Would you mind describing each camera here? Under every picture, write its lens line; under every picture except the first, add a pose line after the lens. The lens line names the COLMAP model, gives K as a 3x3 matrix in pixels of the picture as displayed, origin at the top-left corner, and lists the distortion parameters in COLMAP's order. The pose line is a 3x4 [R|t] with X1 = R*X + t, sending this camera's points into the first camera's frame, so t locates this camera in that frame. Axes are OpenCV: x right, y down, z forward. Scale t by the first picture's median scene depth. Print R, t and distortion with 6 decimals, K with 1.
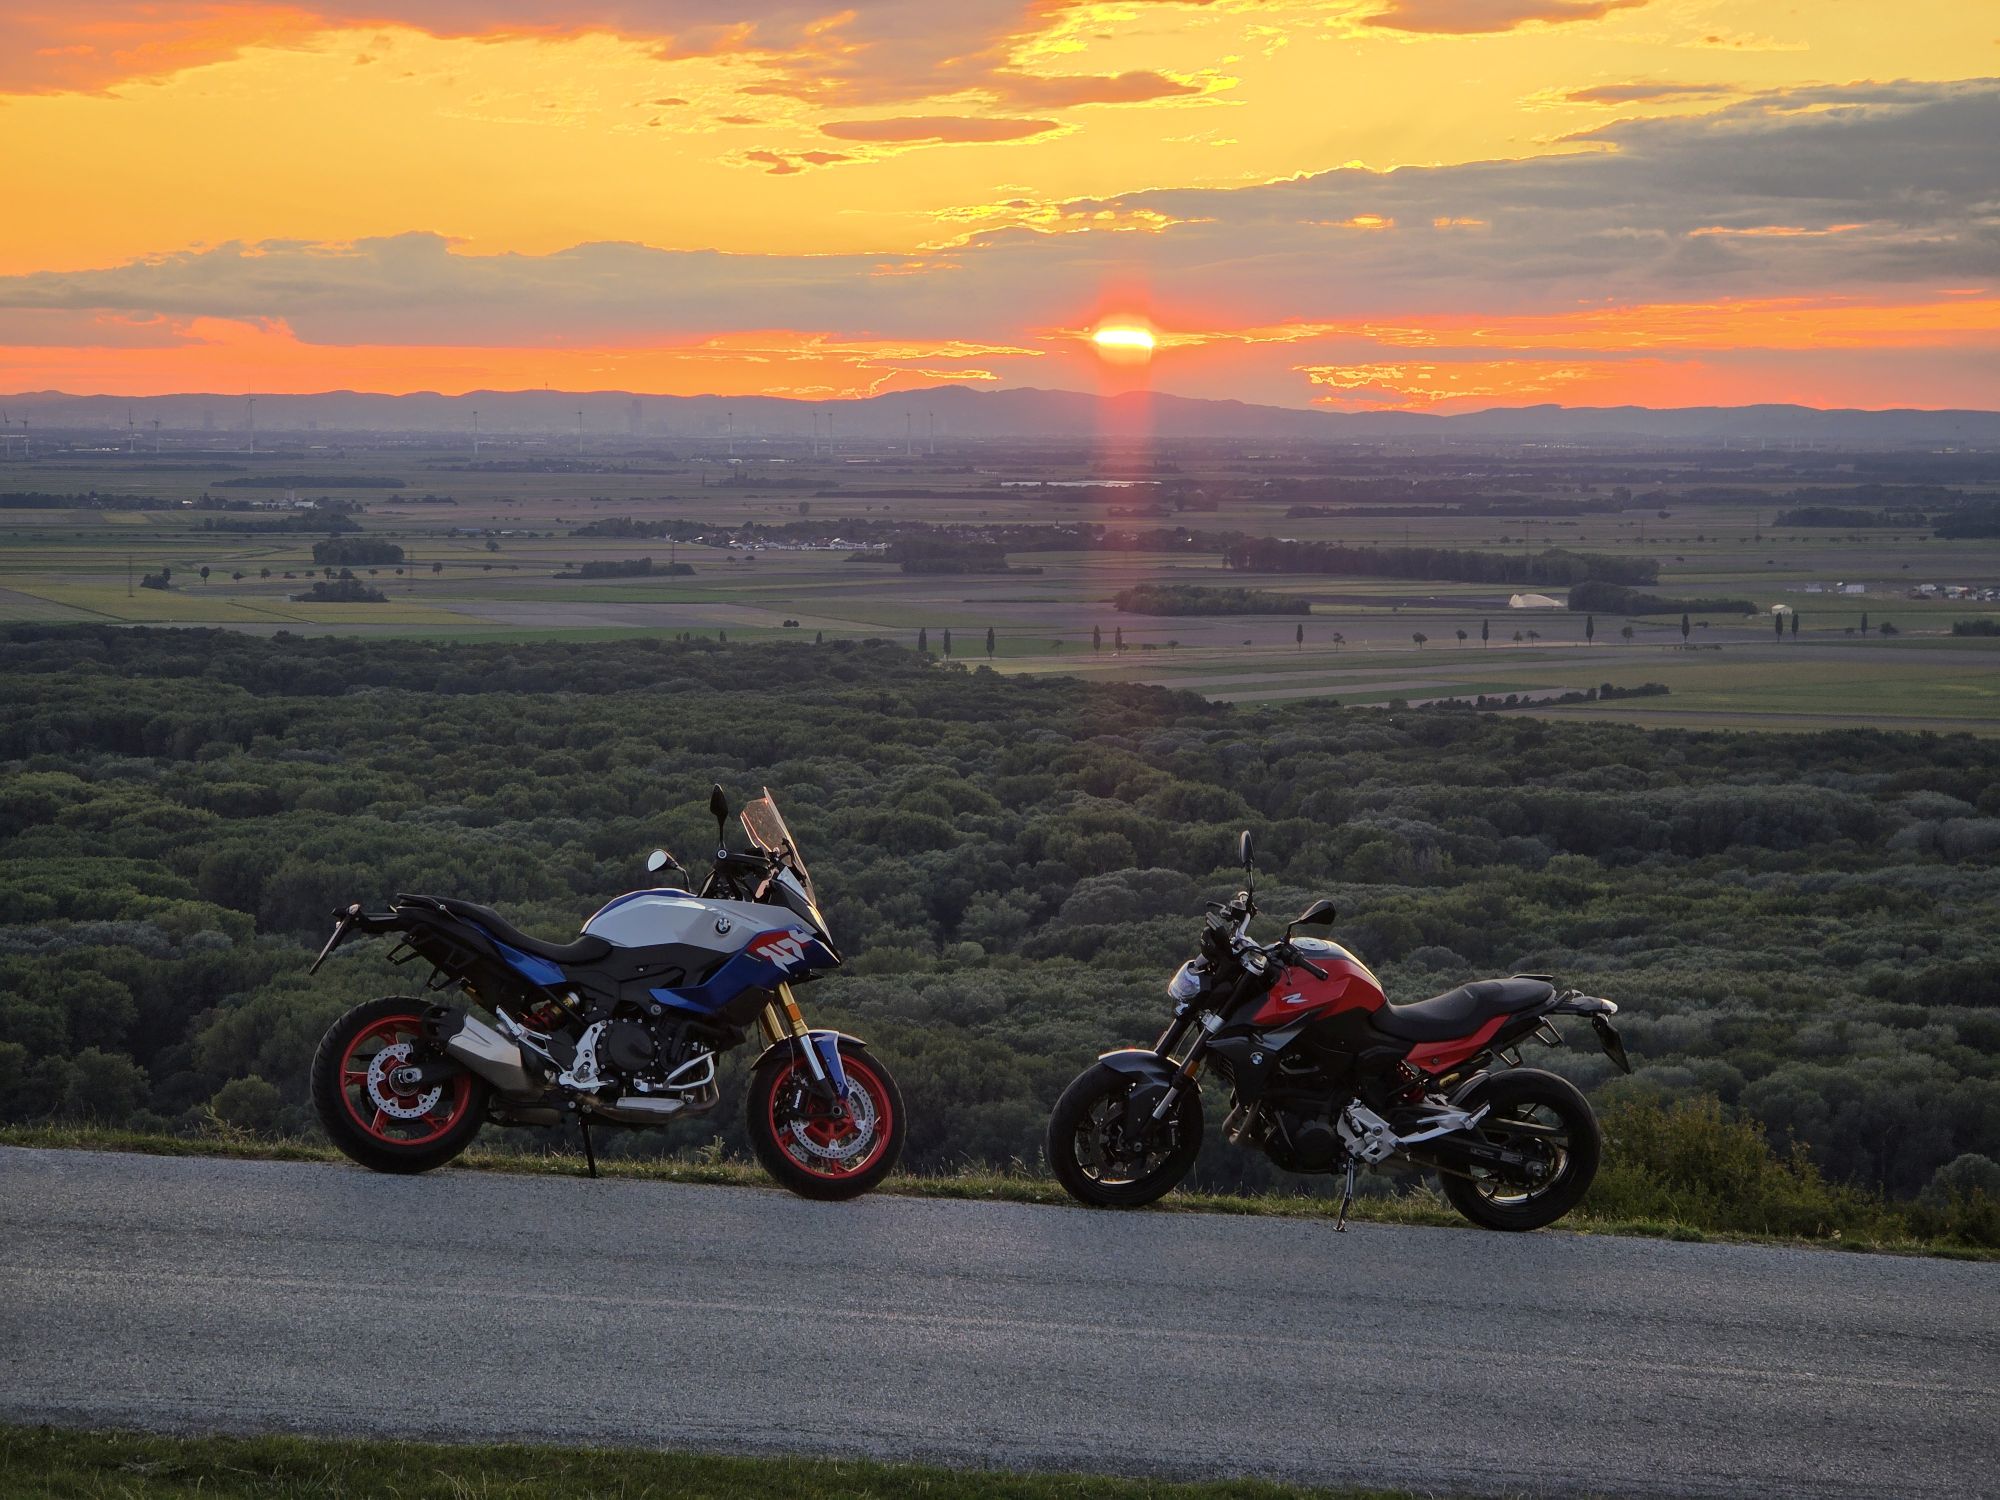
lens RADIAL K [[6744.3, 0, 1000.0], [0, 6744.3, 750.0], [0, 0, 1]] dist [0.196067, 1.489342]
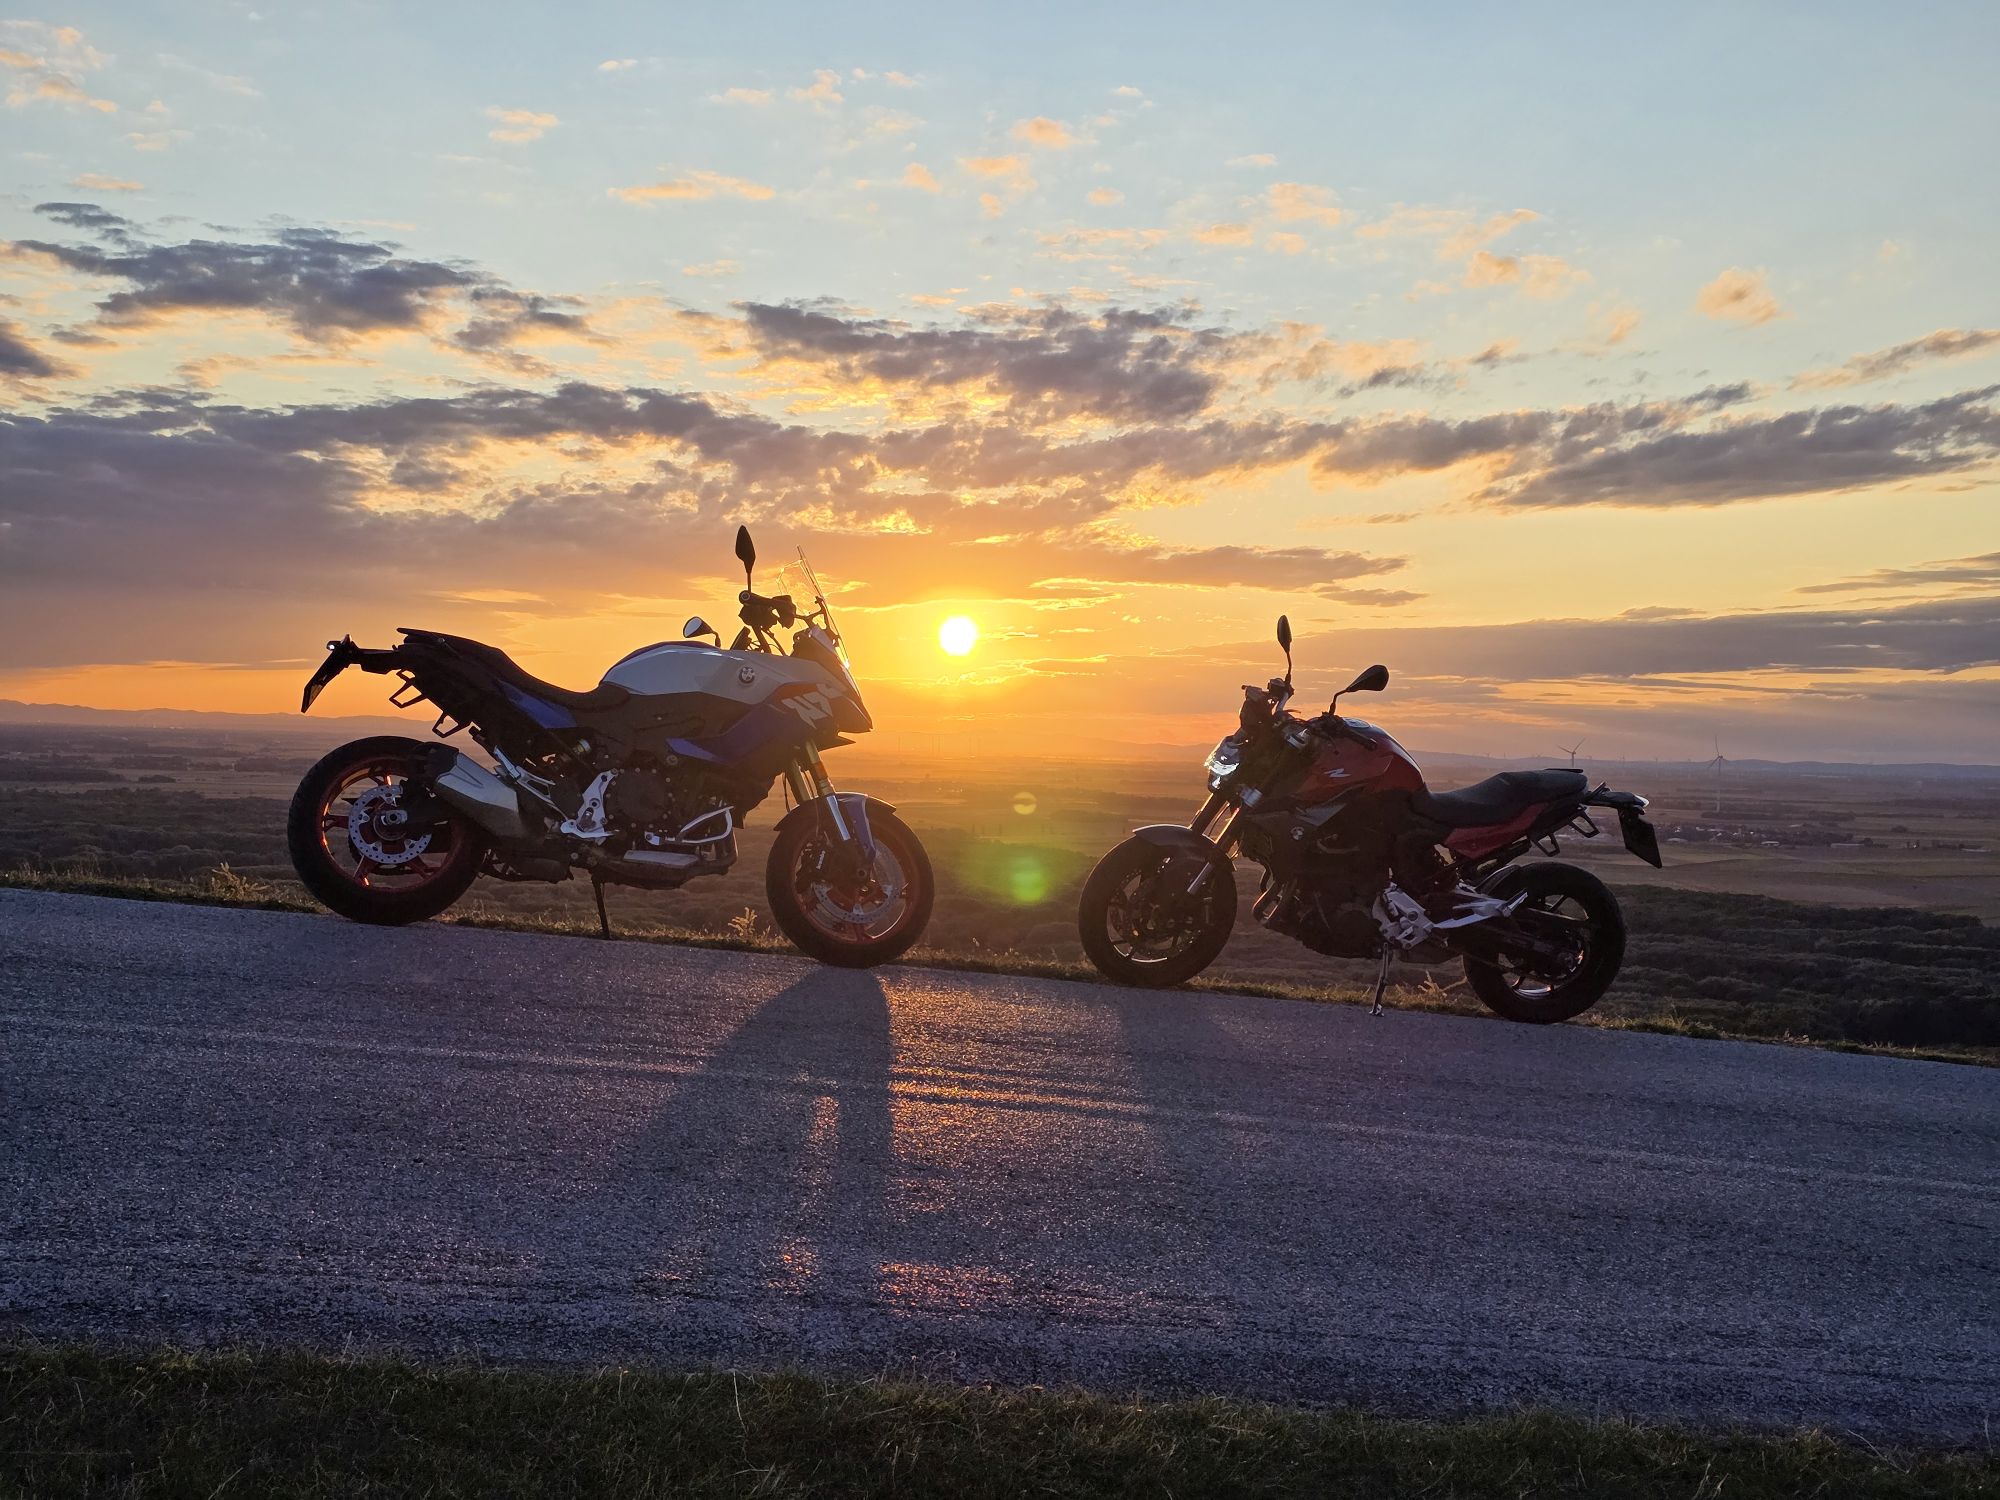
lens RADIAL K [[2651.6, 0, 1008.8], [0, 2651.6, 746.2], [0, 0, 1]] dist [0.248806, -1.116937]
pose [[0.999719, 0.023670, 0.001191, -0.004254], [-0.023582, 0.998508, -0.049260, 0.053386], [-0.002355, 0.049218, 0.998785, 0.622675]]
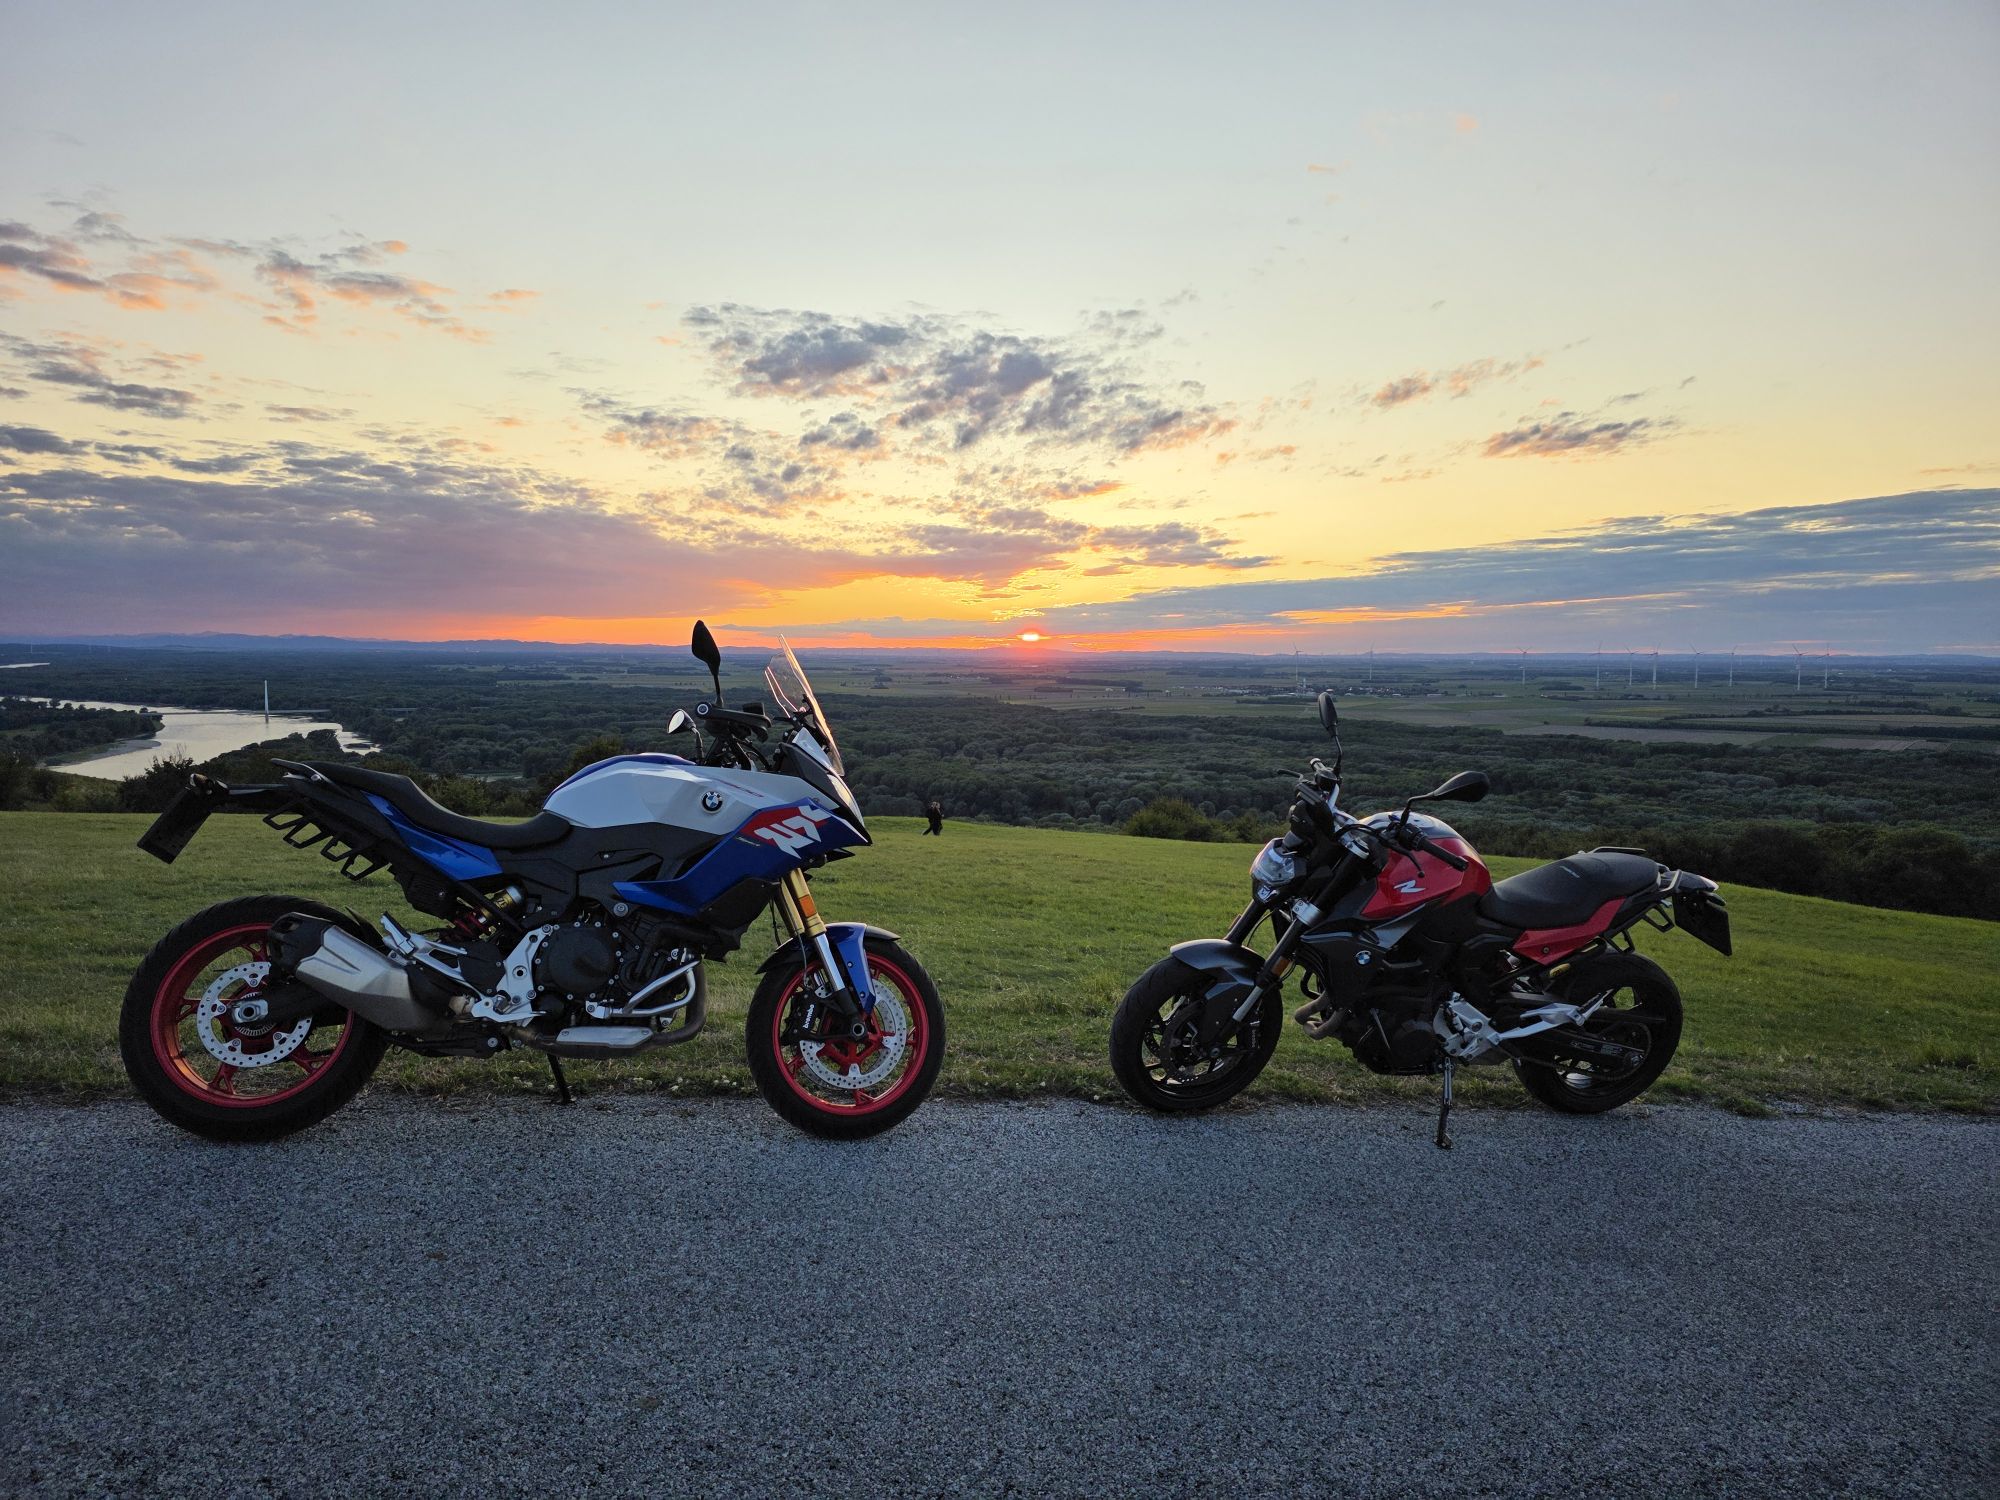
lens RADIAL K [[1336.4, 0, 1000.0], [0, 1336.4, 750.0], [0, 0, 1]] dist [0.036653, -0.000865]
pose [[0.999960, 0.004119, -0.007952, -0.006069], [-0.003936, 0.999728, 0.023002, 0.016262], [0.008045, -0.022970, 0.999704, 0.840007]]
